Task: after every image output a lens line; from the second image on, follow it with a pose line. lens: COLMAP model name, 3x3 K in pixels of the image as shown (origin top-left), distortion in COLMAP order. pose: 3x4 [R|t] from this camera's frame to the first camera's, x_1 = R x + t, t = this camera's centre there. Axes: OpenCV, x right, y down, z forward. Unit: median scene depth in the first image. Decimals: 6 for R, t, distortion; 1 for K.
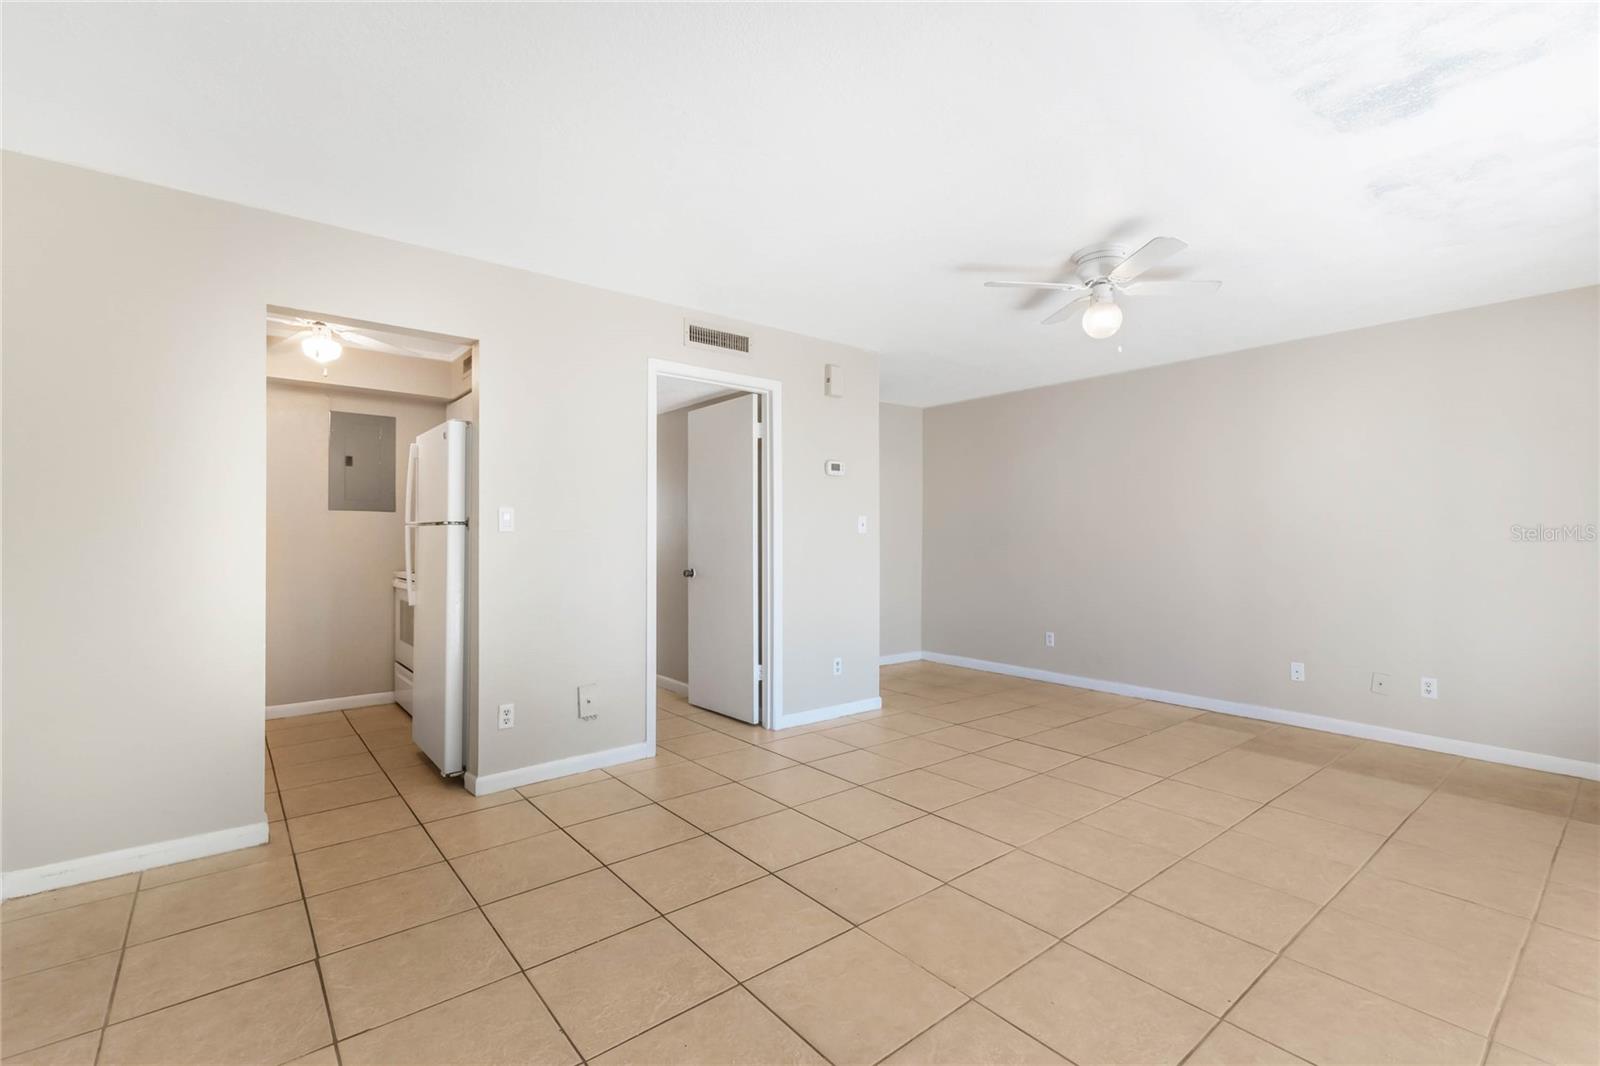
lens RADIAL K [[712.5, 0, 799.7], [0, 712.5, 535.2], [0, 0, 1]] dist [0.003507, 0.001145]
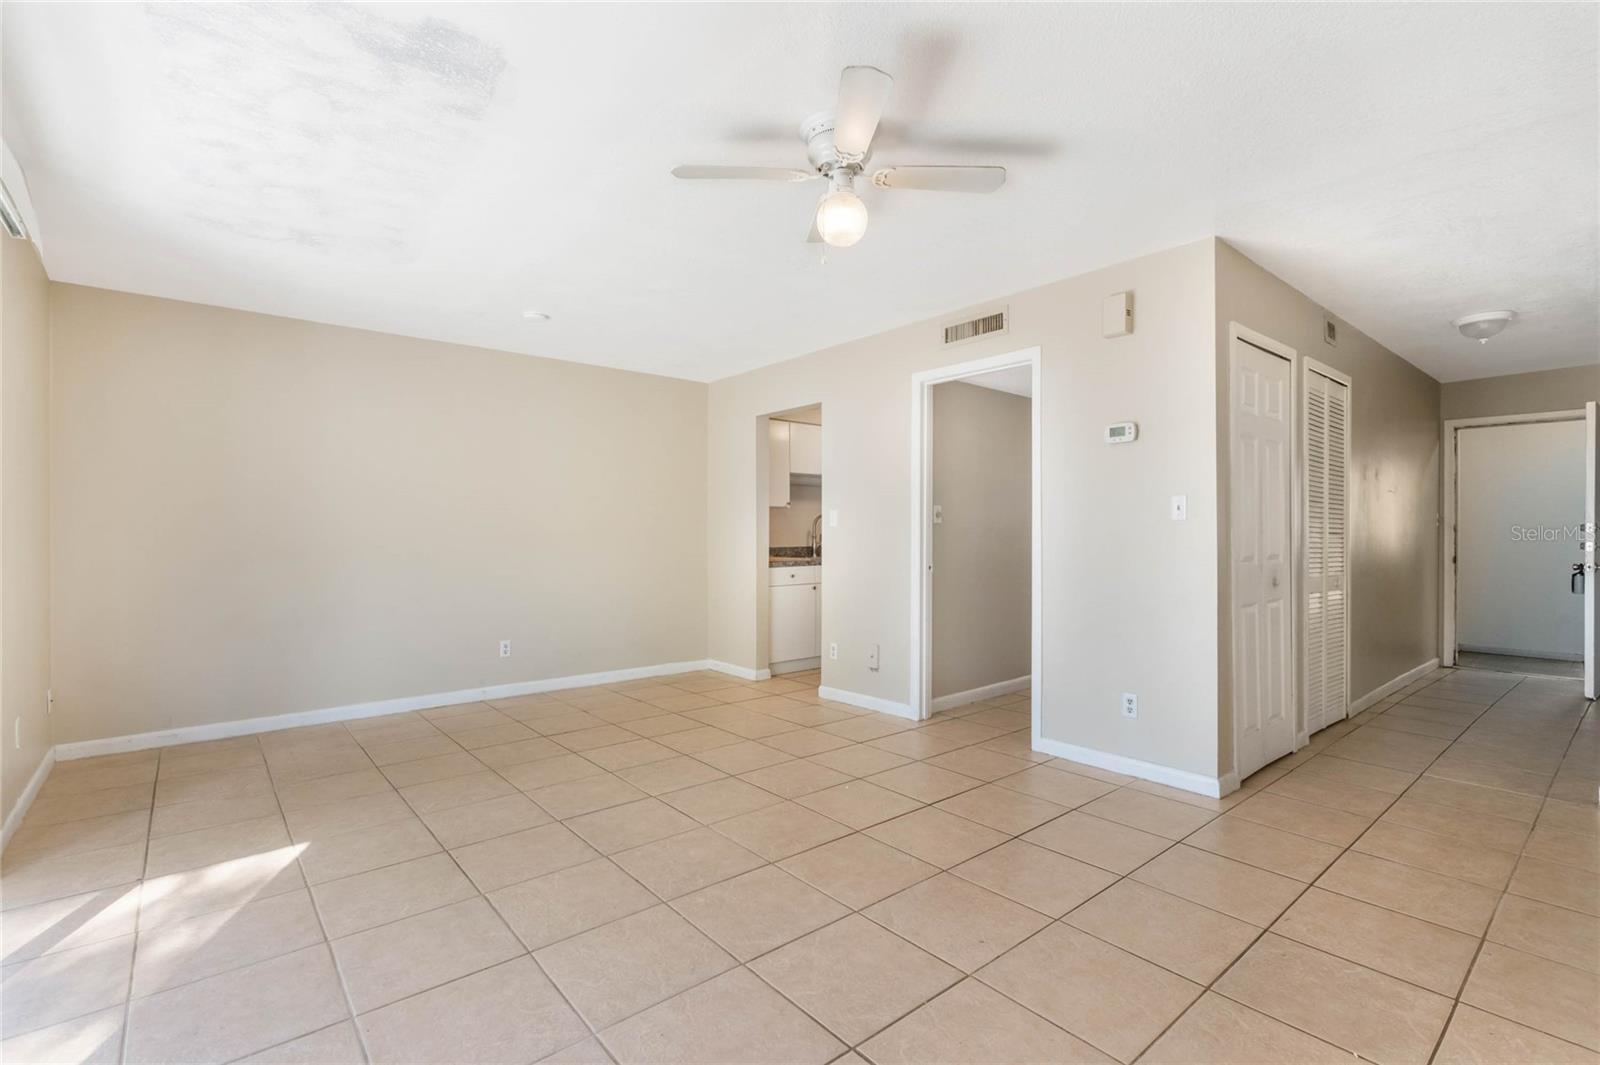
lens RADIAL K [[712.5, 0, 762.2], [0, 712.5, 532.5], [0, 0, 1]] dist [0.003507, 0.001145]
pose [[-0.012285, 0.001442, -0.999924, 1.028995], [0.008601, 0.999962, 0.001337, 0.005523], [0.999888, -0.008584, -0.012296, 0.835580]]
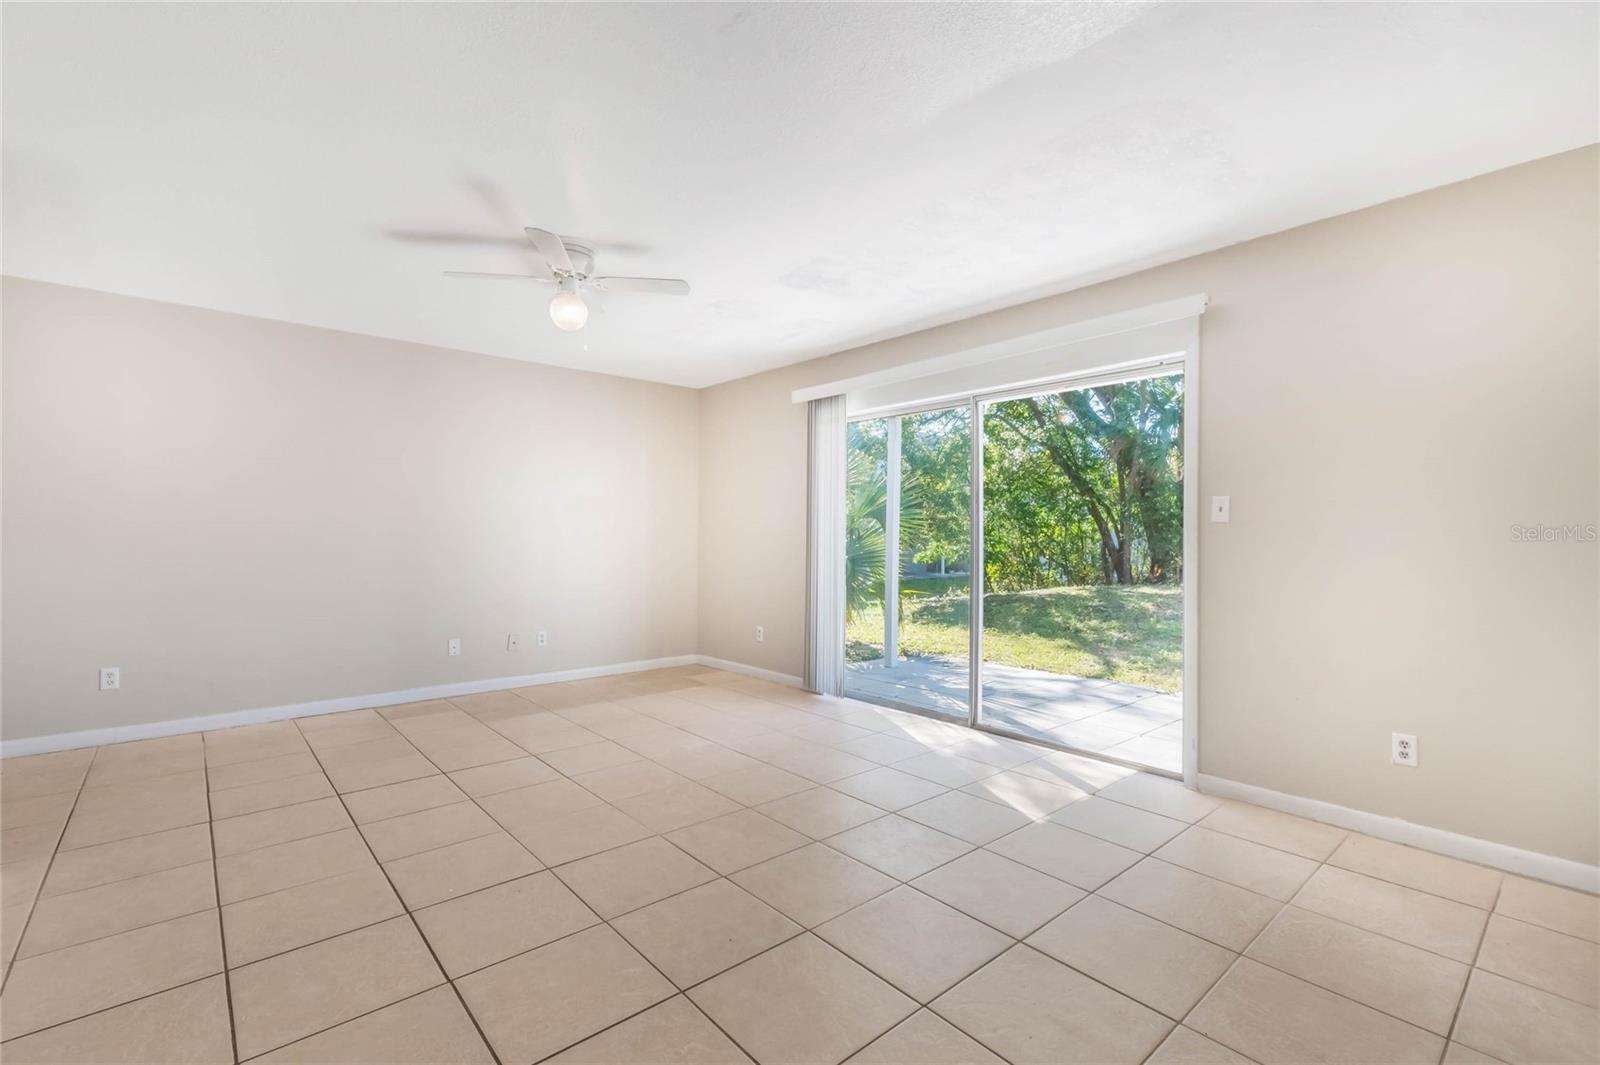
lens RADIAL K [[712.5, 0, 788.6], [0, 712.5, 531.2], [0, 0, 1]] dist [0.003507, 0.001145]
pose [[-0.036110, -0.001682, 0.999346, -0.541890], [-0.010454, 0.999945, 0.001305, 0.003710], [-0.999293, -0.010400, -0.036126, 0.652063]]
